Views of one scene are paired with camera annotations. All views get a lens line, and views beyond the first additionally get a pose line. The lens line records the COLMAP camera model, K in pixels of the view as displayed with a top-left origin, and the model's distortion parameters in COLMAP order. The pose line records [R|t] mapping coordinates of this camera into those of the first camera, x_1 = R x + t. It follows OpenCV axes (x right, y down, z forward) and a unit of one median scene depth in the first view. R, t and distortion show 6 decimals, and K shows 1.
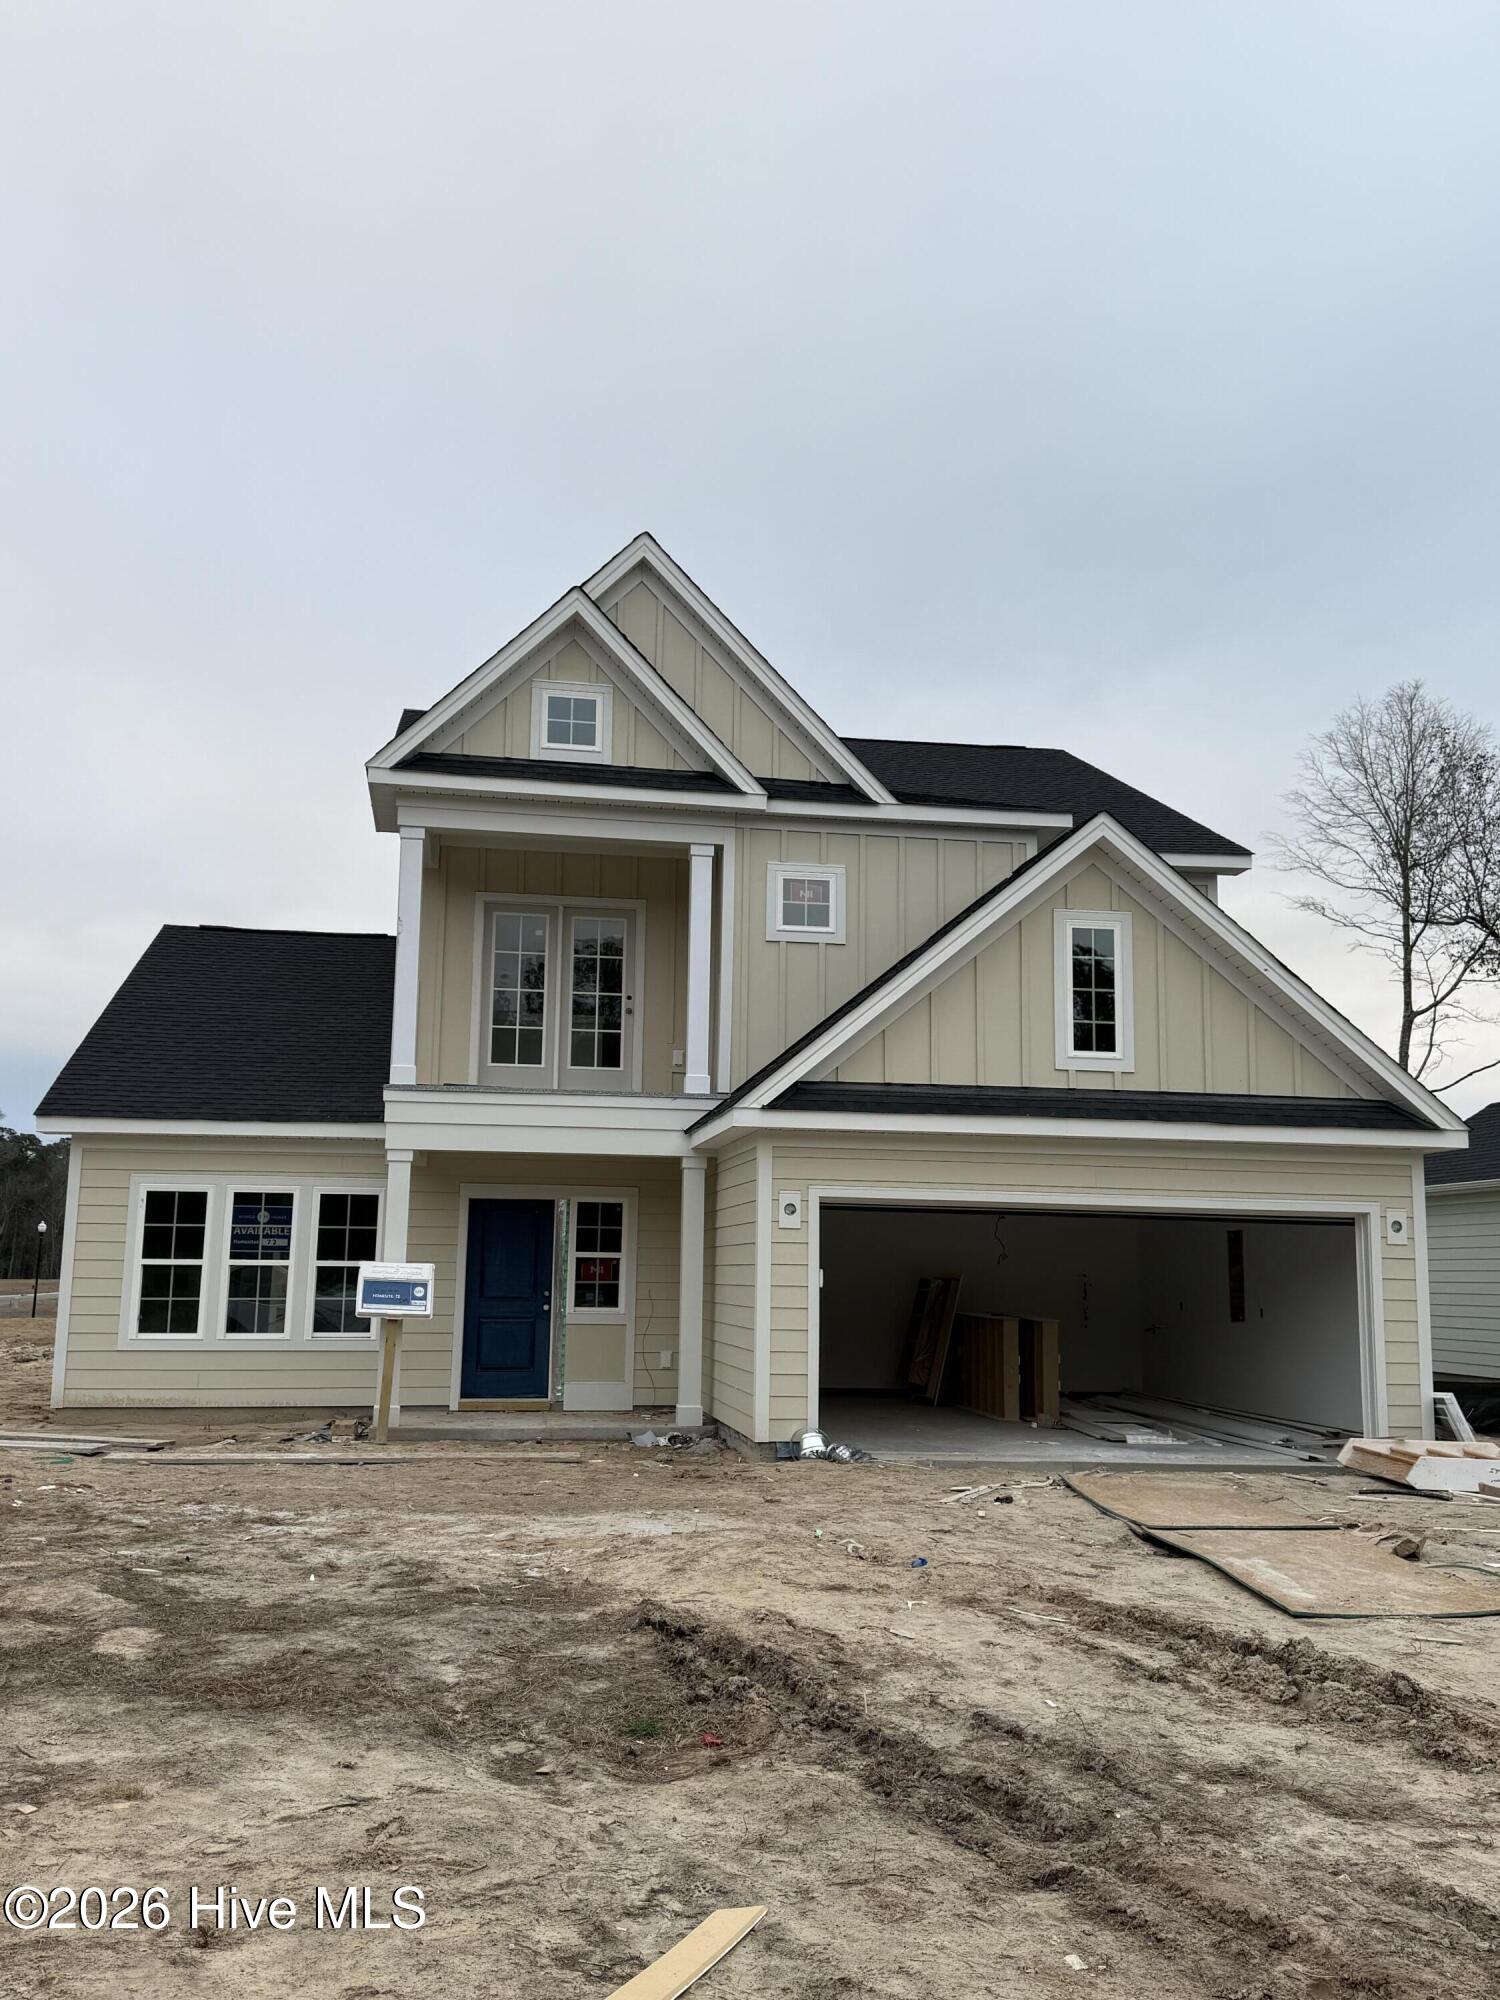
lens RADIAL K [[1731.2, 0, 743.3], [0, 1731.2, 1003.6], [0, 0, 1]] dist [0.188128, -0.401903]
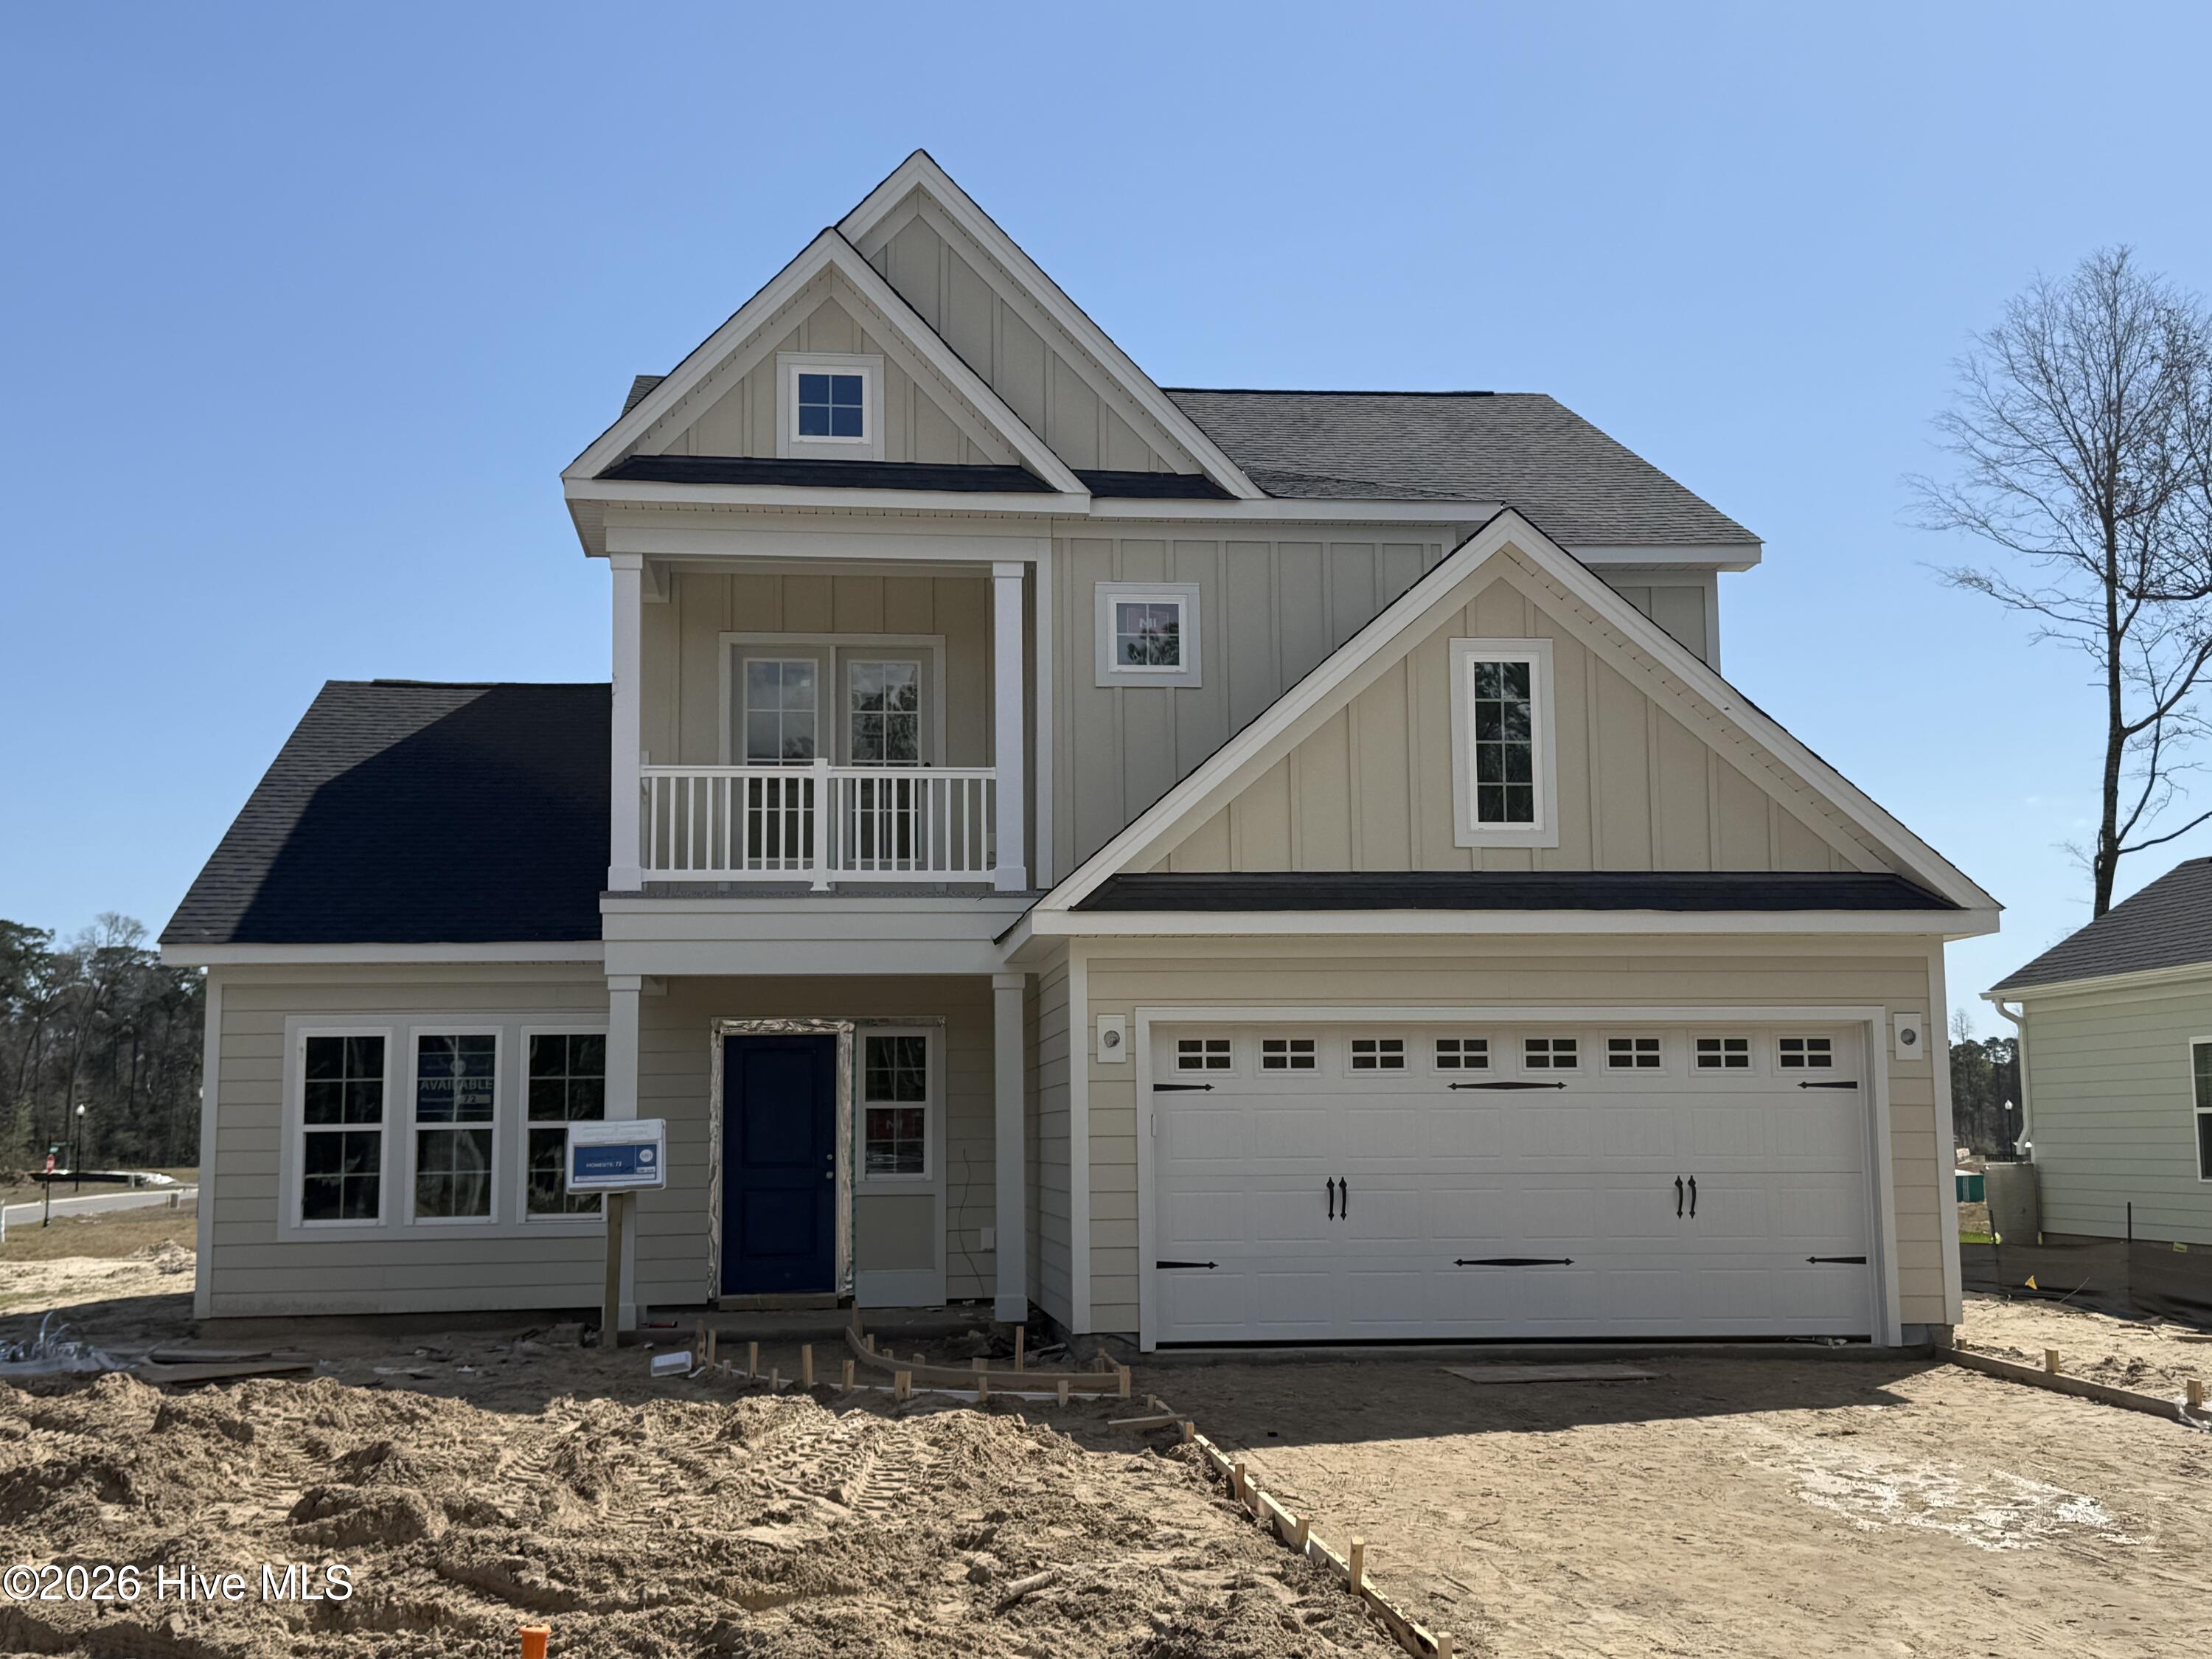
lens RADIAL K [[2559.3, 0, 1106.5], [0, 2559.3, 815.3], [0, 0, 1]] dist [0.188249, -0.426747]
pose [[0.998607, -0.031874, -0.042054, 0.063420], [0.033128, 0.999017, 0.029459, -0.012903], [0.041073, -0.030811, 0.998681, -0.121736]]
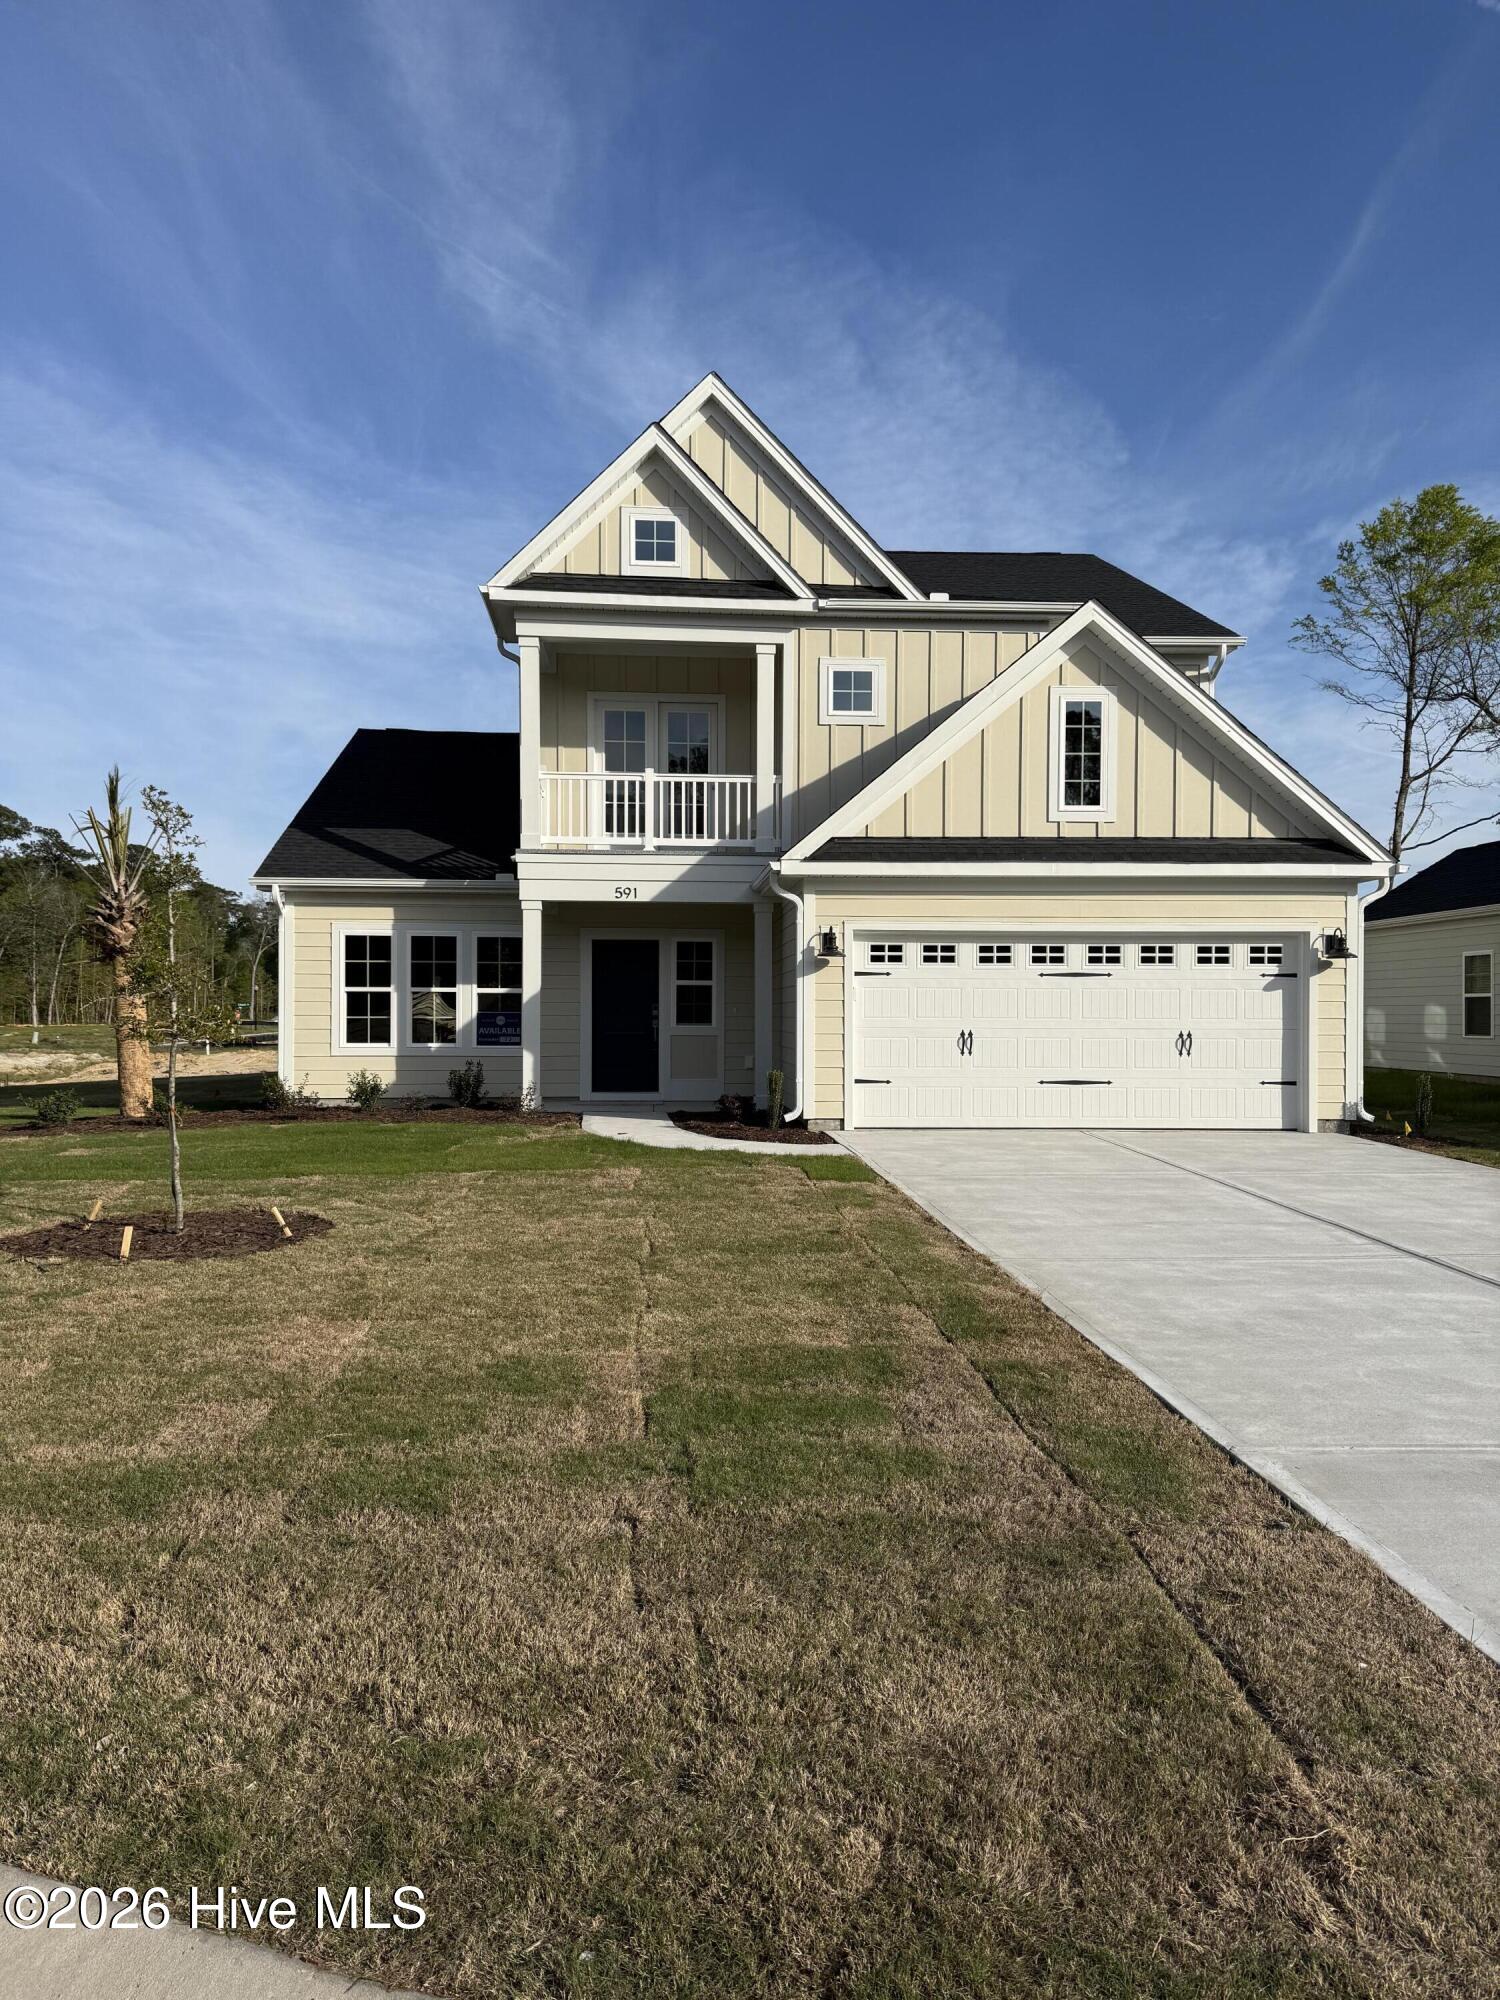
lens RADIAL K [[1390.1, 0, 751.9], [0, 1390.1, 1006.0], [0, 0, 1]] dist [0.134610, -0.203504]
pose [[0.996349, -0.013153, -0.084353, 0.045968], [0.025538, 0.988737, 0.147468, 0.013435], [0.081463, -0.149084, 0.985463, -0.000394]]
